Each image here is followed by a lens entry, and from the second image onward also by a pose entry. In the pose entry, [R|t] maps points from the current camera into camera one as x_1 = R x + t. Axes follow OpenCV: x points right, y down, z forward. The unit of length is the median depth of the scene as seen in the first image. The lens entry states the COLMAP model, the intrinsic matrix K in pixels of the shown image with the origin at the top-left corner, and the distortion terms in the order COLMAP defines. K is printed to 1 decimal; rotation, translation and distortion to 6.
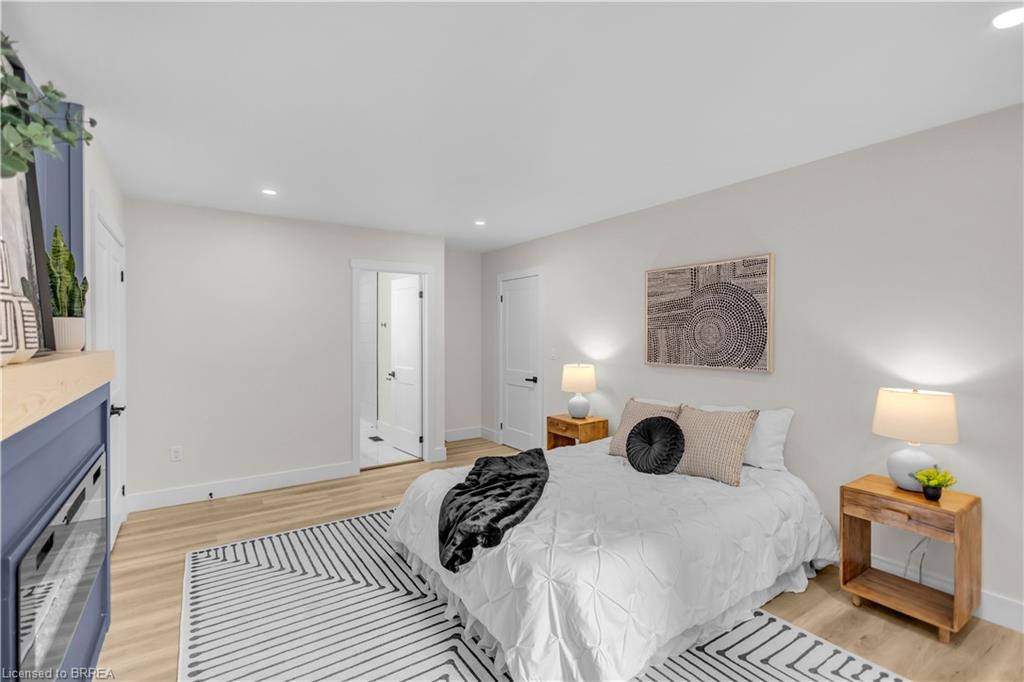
lens RADIAL K [[480.0, 0, 512.7], [0, 480.0, 339.2], [0, 0, 1]] dist [0.015925, -0.000302]
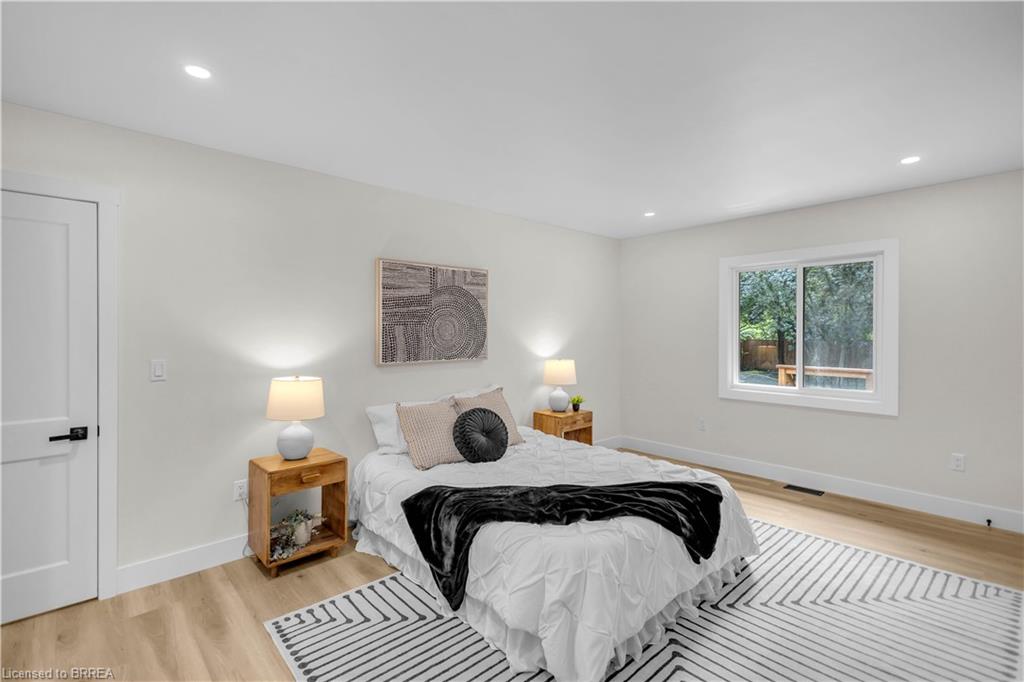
lens RADIAL K [[480.0, 0, 511.1], [0, 480.0, 336.1], [0, 0, 1]] dist [0.015925, -0.000302]
pose [[-0.164013, -0.019010, 0.986275, -0.687669], [0.006524, 0.999772, 0.020355, -0.019279], [-0.986437, 0.009773, -0.163851, 1.003839]]
